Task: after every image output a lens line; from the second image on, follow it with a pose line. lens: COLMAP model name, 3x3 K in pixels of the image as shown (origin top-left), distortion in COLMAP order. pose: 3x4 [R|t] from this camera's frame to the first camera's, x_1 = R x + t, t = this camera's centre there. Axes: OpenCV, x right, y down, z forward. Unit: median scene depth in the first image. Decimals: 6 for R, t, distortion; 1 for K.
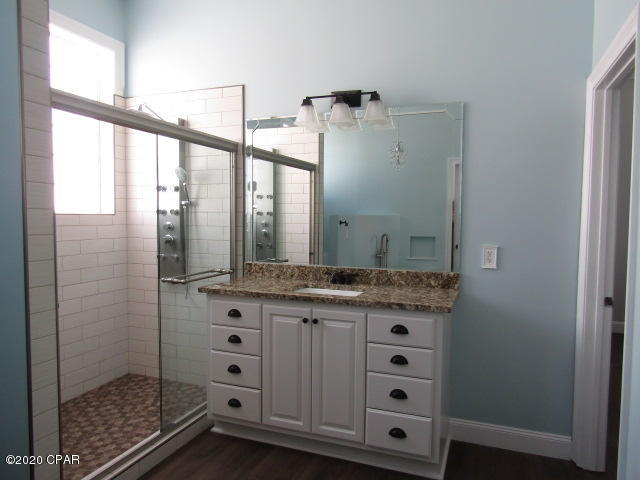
lens RADIAL K [[444.2, 0, 320.0], [0, 444.2, 240.0], [0, 0, 1]] dist [-0.028547, 0.007123]
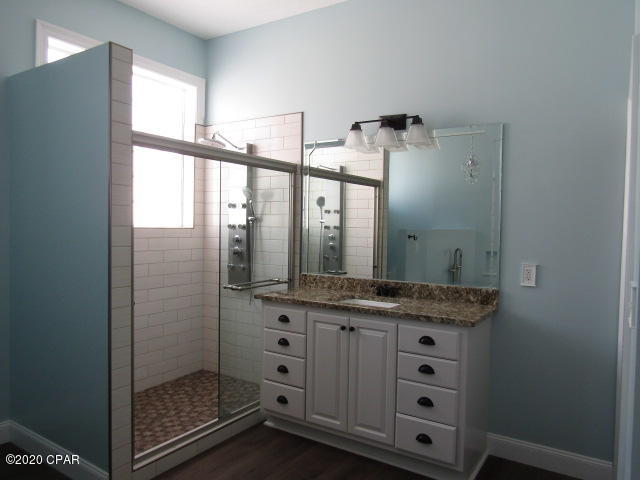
lens RADIAL K [[454.2, 0, 320.0], [0, 454.2, 240.0], [0, 0, 1]] dist [-0.035916, 0.000785]
pose [[0.978669, 0.013806, -0.204979, 0.119761], [-0.019197, 0.999520, -0.024331, -0.006133], [0.204544, 0.027747, 0.978464, -0.097584]]
